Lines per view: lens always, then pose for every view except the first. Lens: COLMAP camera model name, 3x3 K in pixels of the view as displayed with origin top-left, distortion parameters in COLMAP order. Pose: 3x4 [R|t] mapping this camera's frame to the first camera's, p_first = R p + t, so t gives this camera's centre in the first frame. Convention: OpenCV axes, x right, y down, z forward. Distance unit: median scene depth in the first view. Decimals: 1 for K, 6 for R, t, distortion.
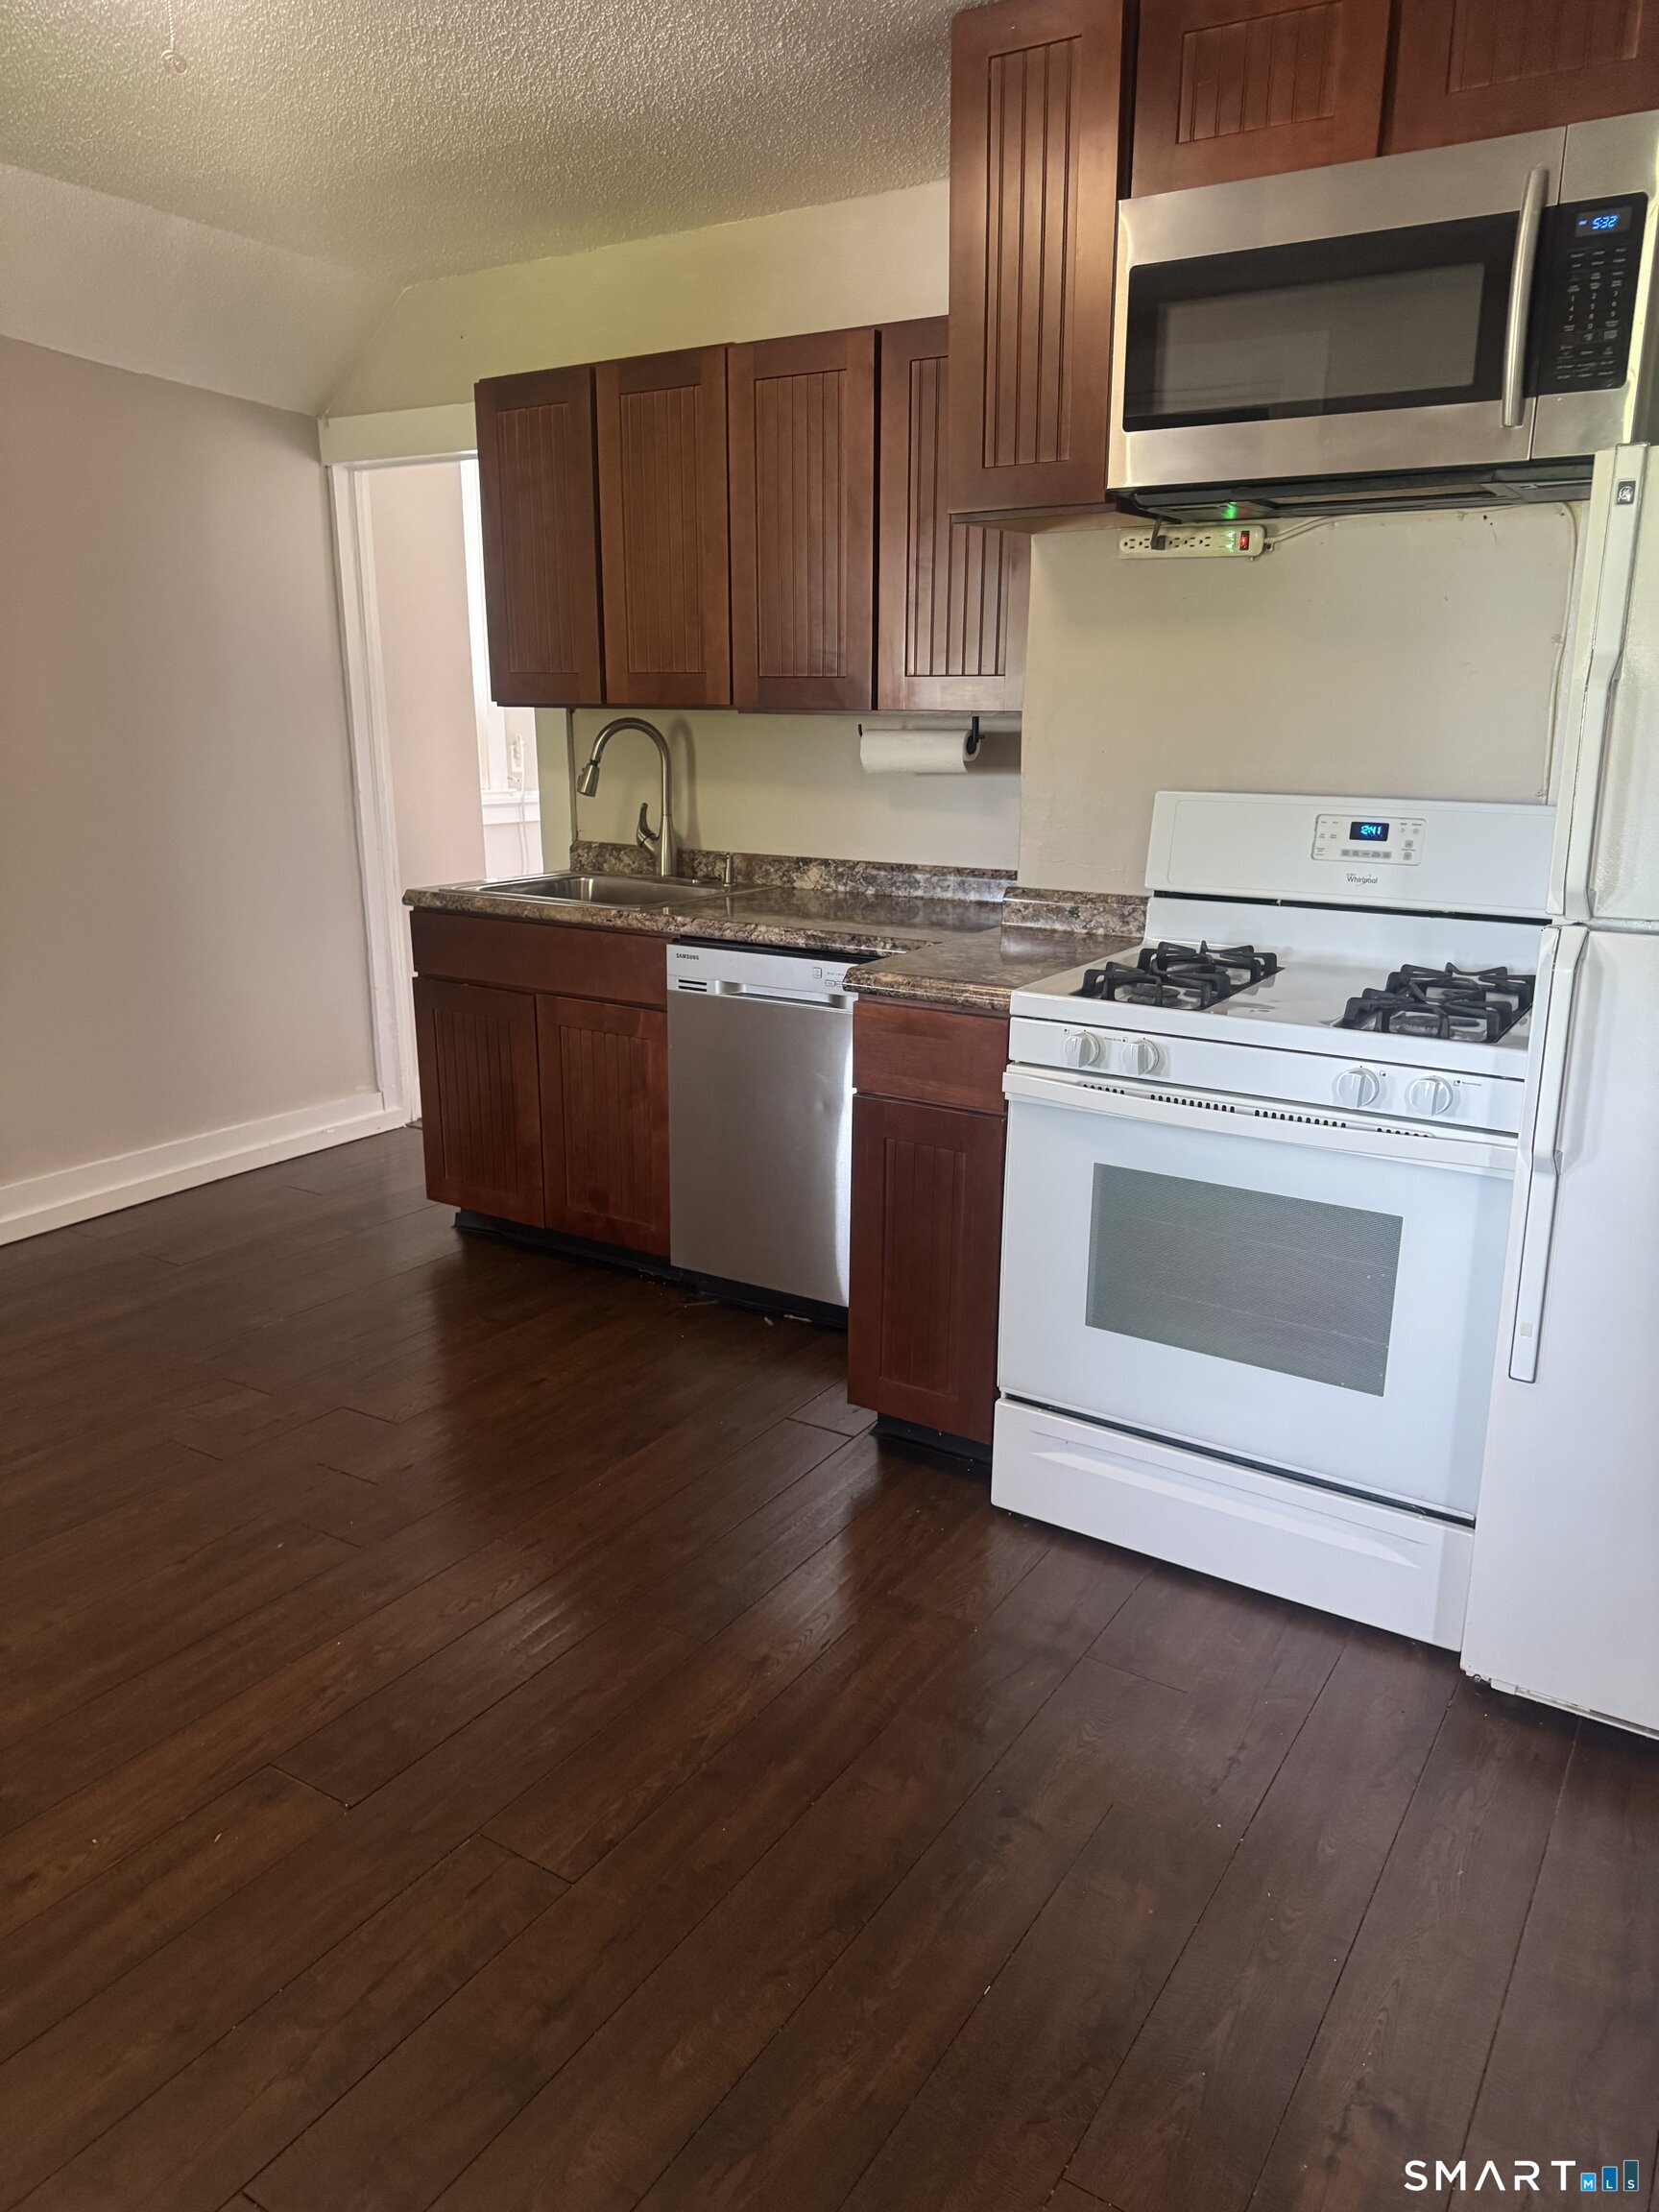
lens RADIAL K [[1547.7, 0, 845.5], [0, 1547.7, 1126.7], [0, 0, 1]] dist [-0.006300, -0.001370]
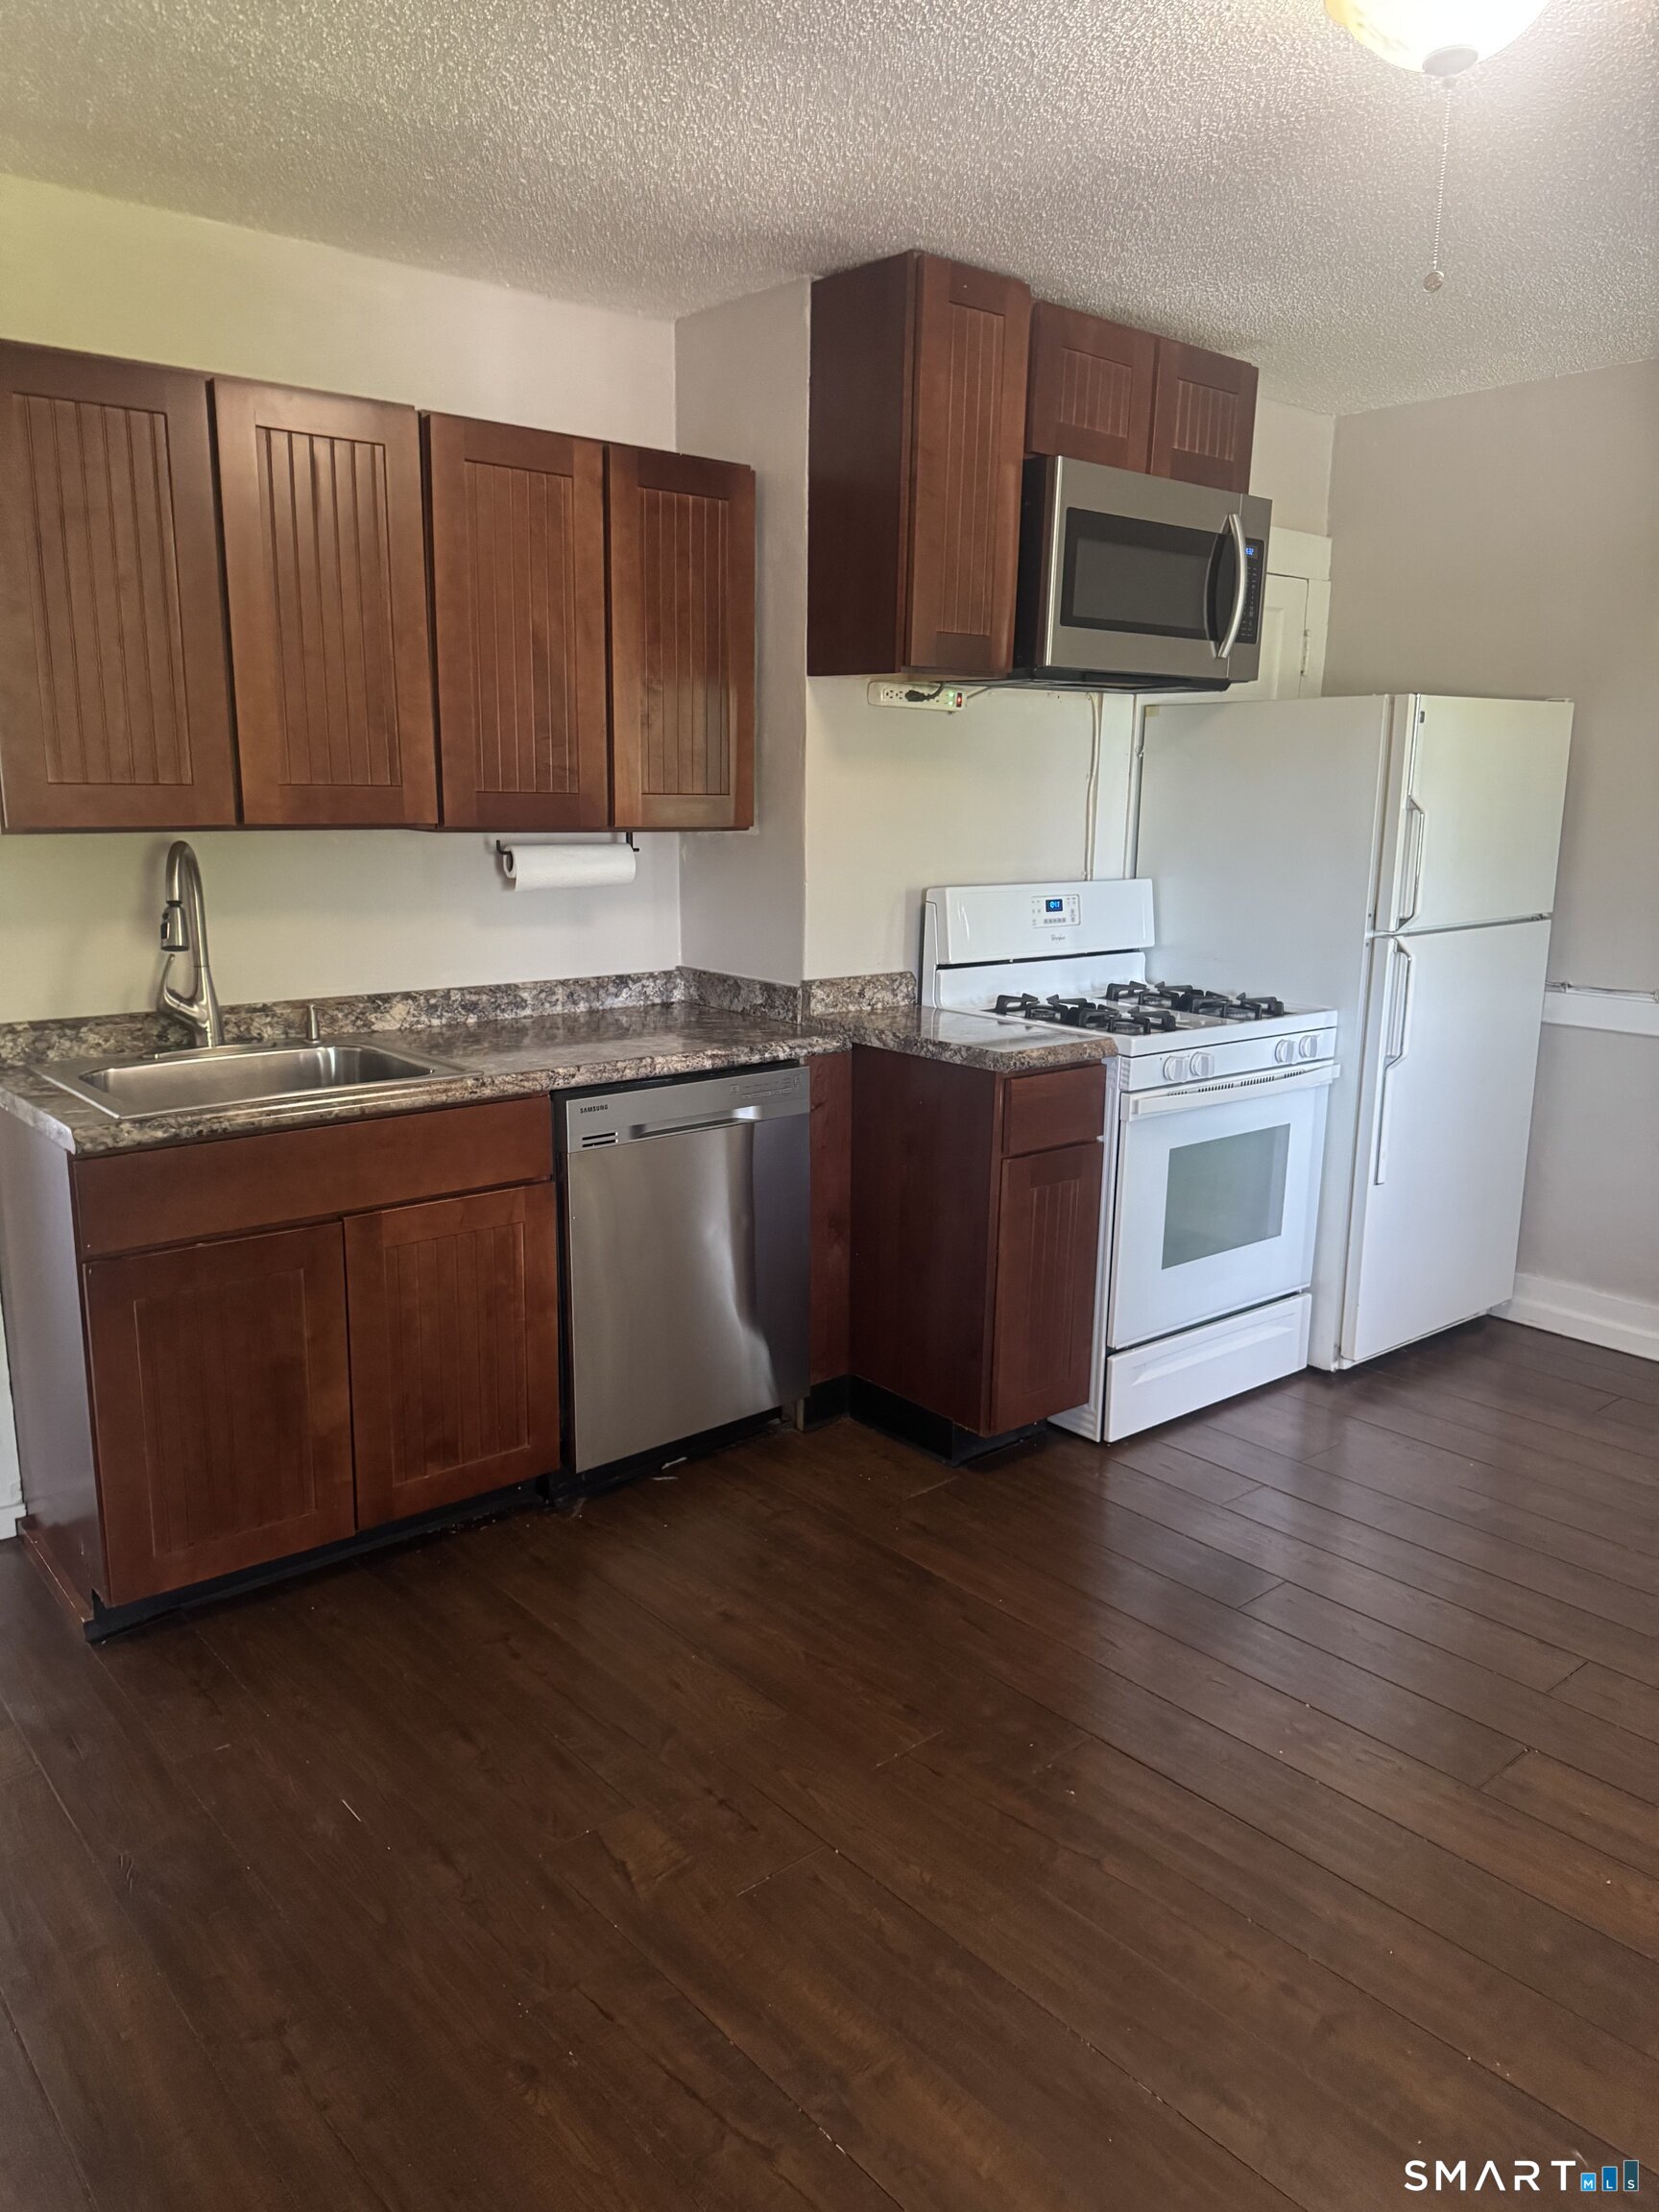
lens RADIAL K [[1547.7, 0, 846.4], [0, 1547.7, 1084.2], [0, 0, 1]] dist [-0.006300, -0.001370]
pose [[0.288088, -0.182722, 0.940009, -0.798344], [0.238453, 0.964394, 0.114383, -0.171144], [-0.927440, 0.191196, 0.321401, 0.525757]]
